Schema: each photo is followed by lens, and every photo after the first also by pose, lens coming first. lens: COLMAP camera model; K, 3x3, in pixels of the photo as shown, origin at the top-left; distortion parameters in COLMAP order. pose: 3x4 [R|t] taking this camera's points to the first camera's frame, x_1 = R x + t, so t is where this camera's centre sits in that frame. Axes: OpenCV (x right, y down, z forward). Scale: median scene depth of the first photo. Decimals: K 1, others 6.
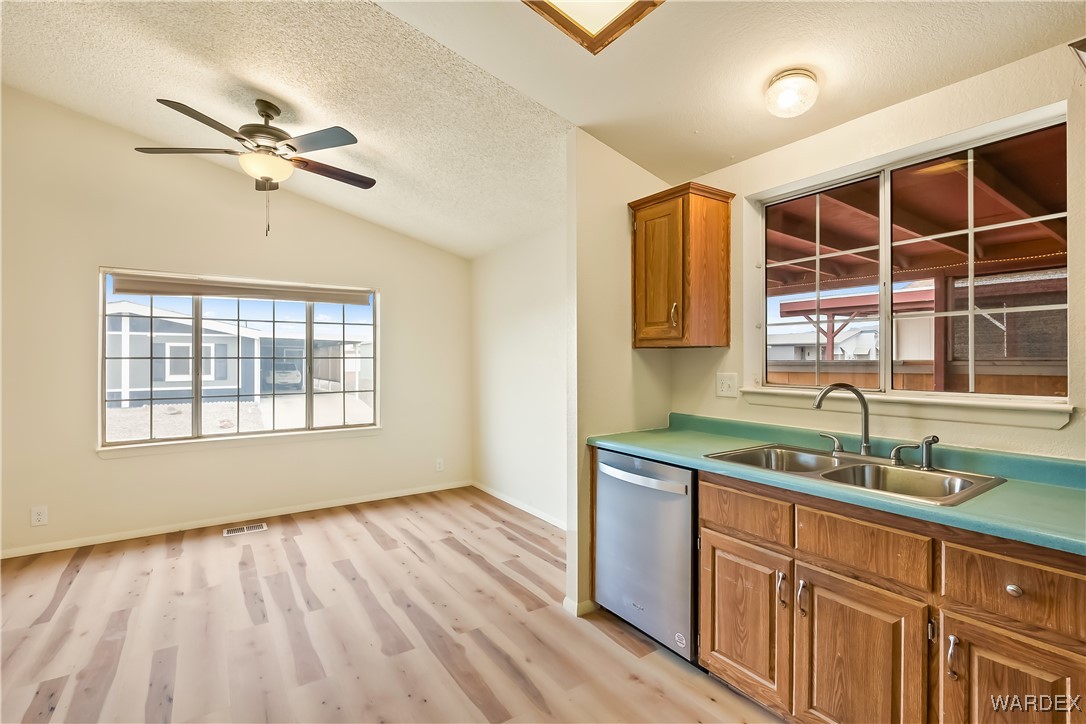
lens RADIAL K [[493.3, 0, 543.8], [0, 493.3, 358.0], [0, 0, 1]] dist [-0.011607, 0.000222]
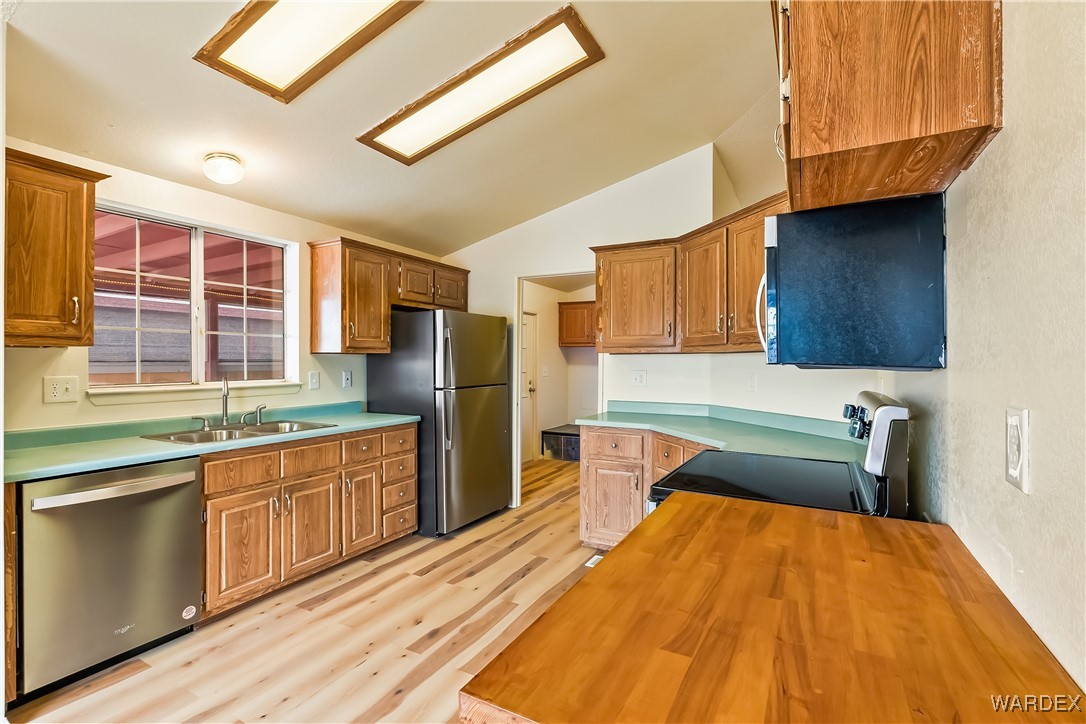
lens RADIAL K [[493.7, 0, 542.7], [0, 493.7, 366.3], [0, 0, 1]] dist [-0.010041, 0.000221]
pose [[-0.457798, -0.009801, 0.889002, -1.193785], [-0.002302, 0.999949, 0.009839, 0.001499], [-0.889053, 0.002458, -0.457797, 0.878528]]
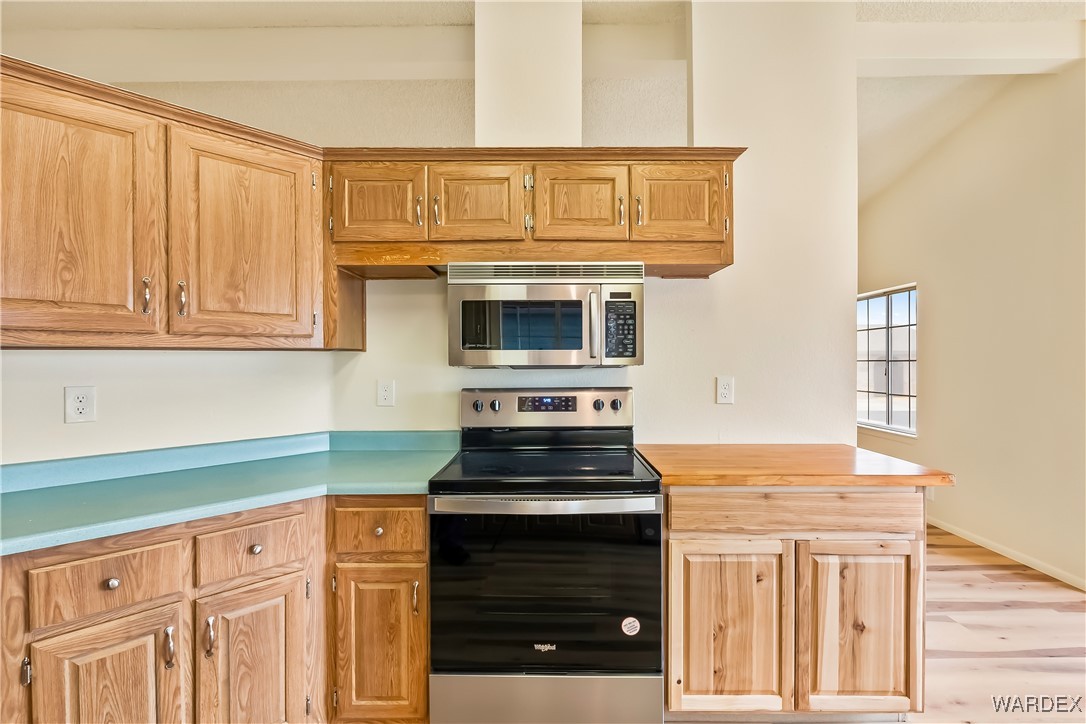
lens RADIAL K [[493.7, 0, 542.7], [0, 493.7, 366.3], [0, 0, 1]] dist [-0.010041, 0.000221]
pose [[-0.565967, 0.009164, -0.824377, 0.275167], [0.006620, 0.999957, 0.006571, -0.000841], [0.824401, -0.001738, -0.566004, 0.671647]]
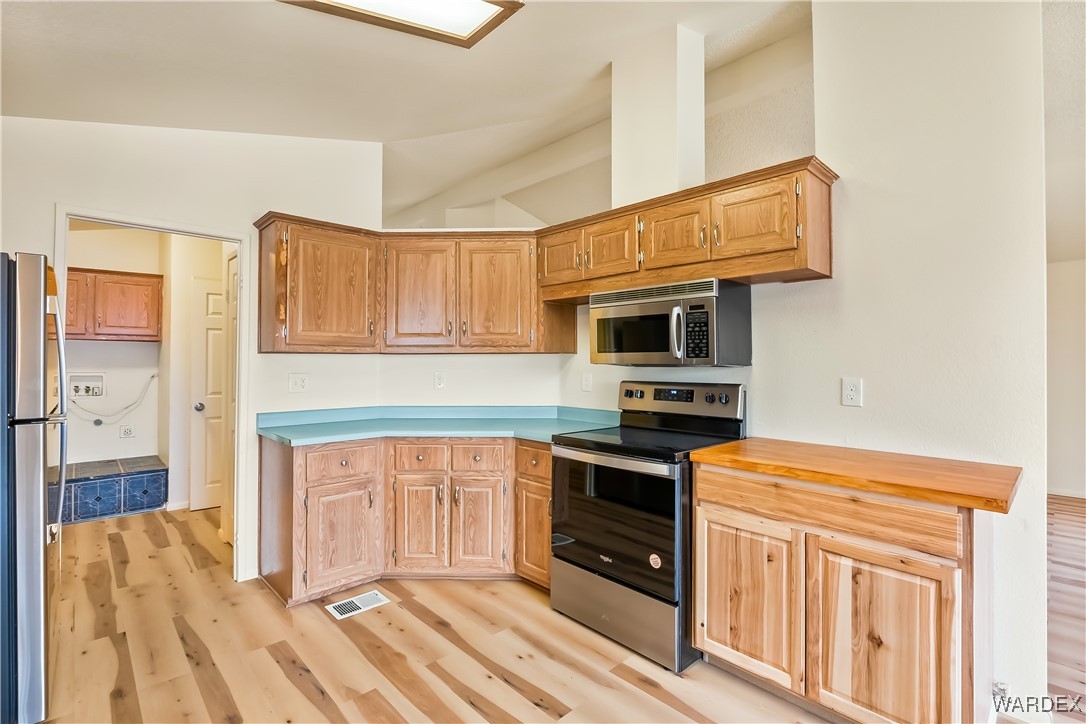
lens RADIAL K [[493.3, 0, 543.8], [0, 493.3, 358.0], [0, 0, 1]] dist [-0.011607, 0.000222]
pose [[-0.986493, -0.002748, -0.163781, -0.076480], [-0.001207, 0.999954, -0.009506, 0.000487], [0.163800, -0.009180, -0.986451, 1.401640]]
